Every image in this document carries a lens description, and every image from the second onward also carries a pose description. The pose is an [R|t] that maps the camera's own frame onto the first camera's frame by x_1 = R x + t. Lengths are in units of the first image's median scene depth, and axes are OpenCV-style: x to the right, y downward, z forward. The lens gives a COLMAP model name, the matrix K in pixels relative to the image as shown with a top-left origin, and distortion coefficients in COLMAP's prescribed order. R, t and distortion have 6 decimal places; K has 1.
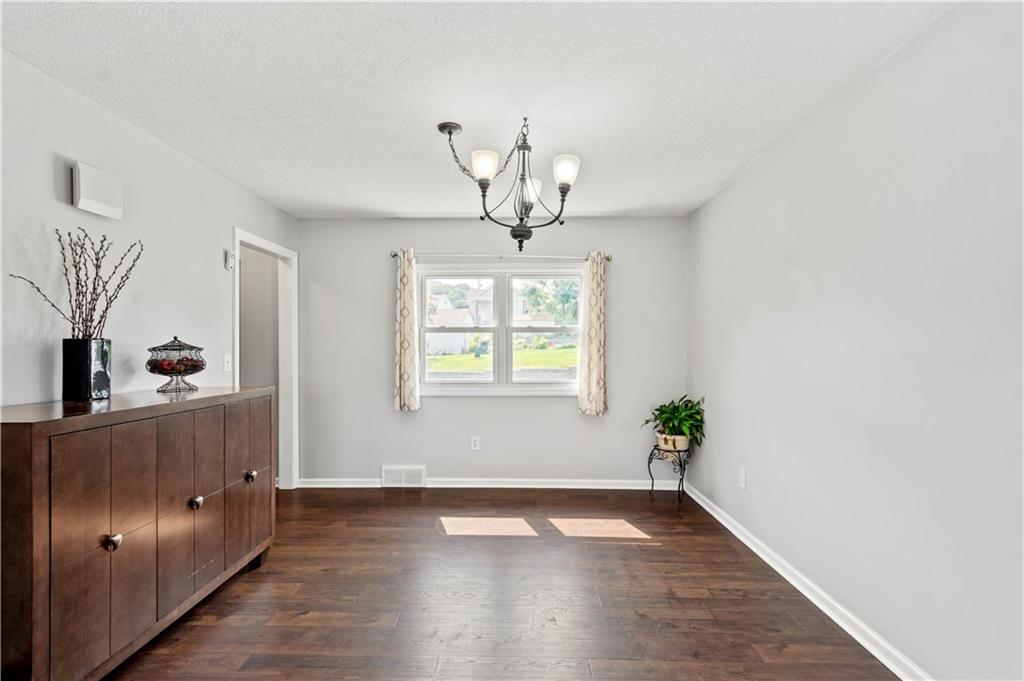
lens RADIAL K [[464.5, 0, 511.6], [0, 464.5, 344.8], [0, 0, 1]] dist [0.013736, -0.001879]
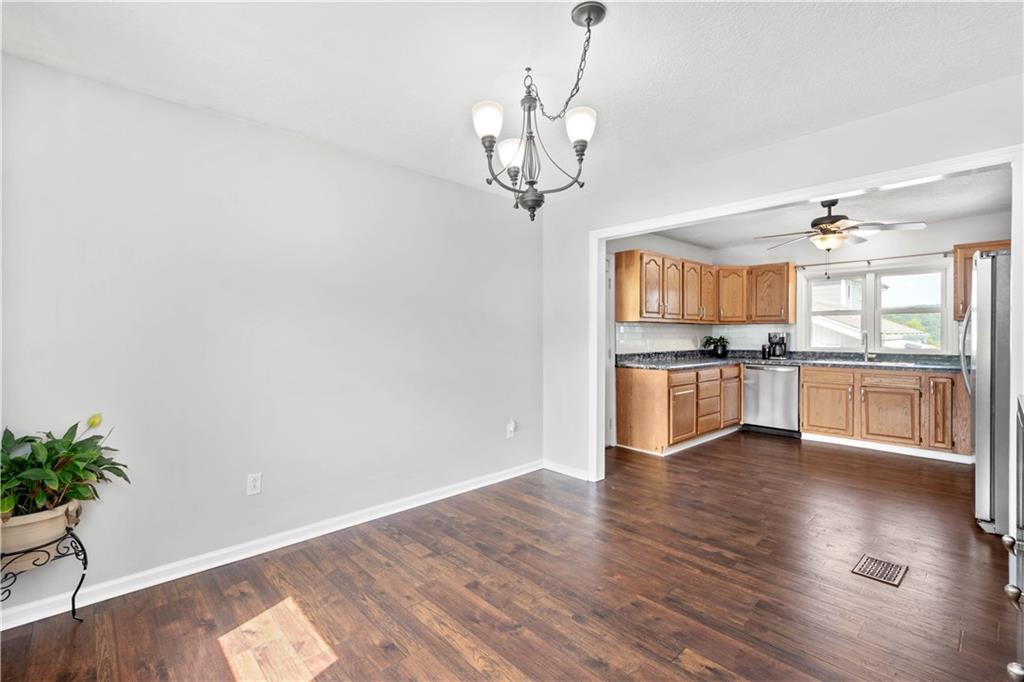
lens RADIAL K [[464.5, 0, 506.2], [0, 464.5, 334.3], [0, 0, 1]] dist [0.013736, -0.001879]
pose [[-0.694950, 0.000578, 0.719058, -0.497624], [-0.001756, 0.999995, -0.002500, 0.022038], [-0.719056, -0.003000, -0.694945, 1.456714]]
